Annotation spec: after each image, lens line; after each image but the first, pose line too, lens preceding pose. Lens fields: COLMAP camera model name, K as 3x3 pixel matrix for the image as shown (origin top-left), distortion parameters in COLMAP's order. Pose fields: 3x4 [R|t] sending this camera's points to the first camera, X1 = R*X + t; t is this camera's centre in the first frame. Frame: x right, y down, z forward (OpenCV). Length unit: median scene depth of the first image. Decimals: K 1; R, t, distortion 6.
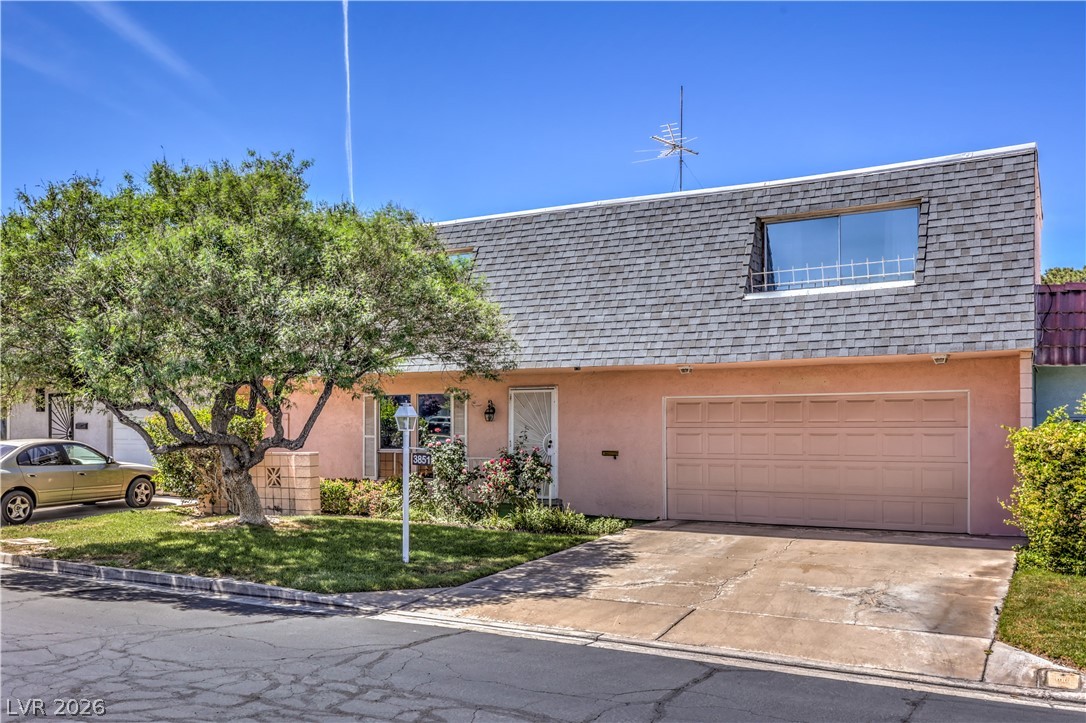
lens RADIAL K [[949.3, 0, 535.1], [0, 949.3, 387.0], [0, 0, 1]] dist [-0.000914, -0.005324]
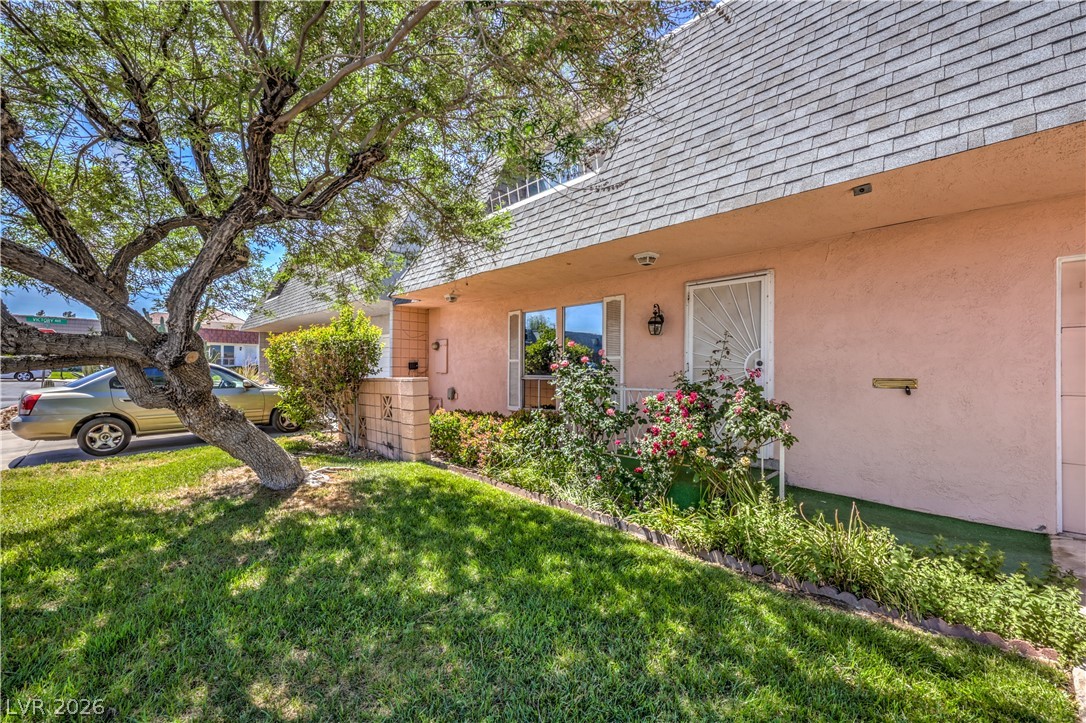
lens RADIAL K [[440.6, 0, 546.7], [0, 440.6, 369.7], [0, 0, 1]] dist [-0.000859, -0.000469]
pose [[0.959041, 0.004228, -0.283236, -0.037273], [0.008160, 0.999061, 0.042541, 0.053106], [0.283150, -0.043110, 0.958106, 0.756115]]
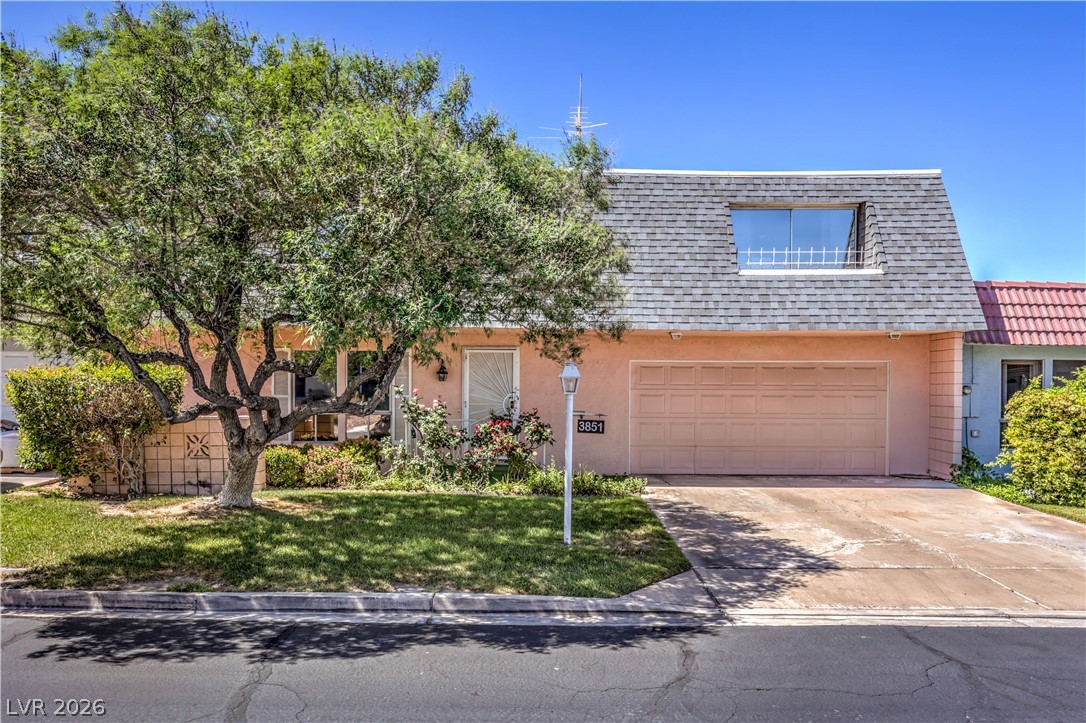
lens RADIAL K [[764.2, 0, 541.1], [0, 764.2, 375.9], [0, 0, 1]] dist [-0.002357, 0.000272]
pose [[0.868400, 0.013183, 0.495690, -0.389845], [-0.028338, 0.999332, 0.023068, 0.011177], [-0.495055, -0.034079, 0.868193, 0.311155]]
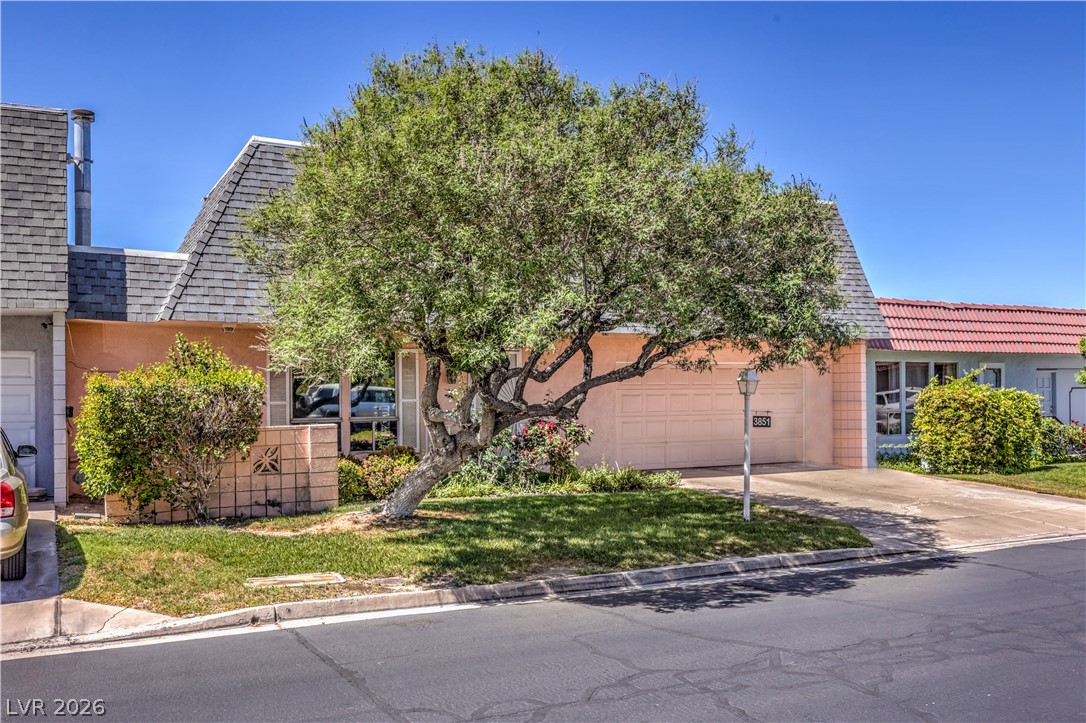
lens RADIAL K [[947.8, 0, 542.1], [0, 947.8, 359.4], [0, 0, 1]] dist [0.013292, -0.016364]
pose [[0.546359, 0.020936, 0.837289, -0.868048], [-0.032284, 0.999471, -0.003925, 0.014824], [-0.836929, -0.024887, 0.546746, 0.478927]]
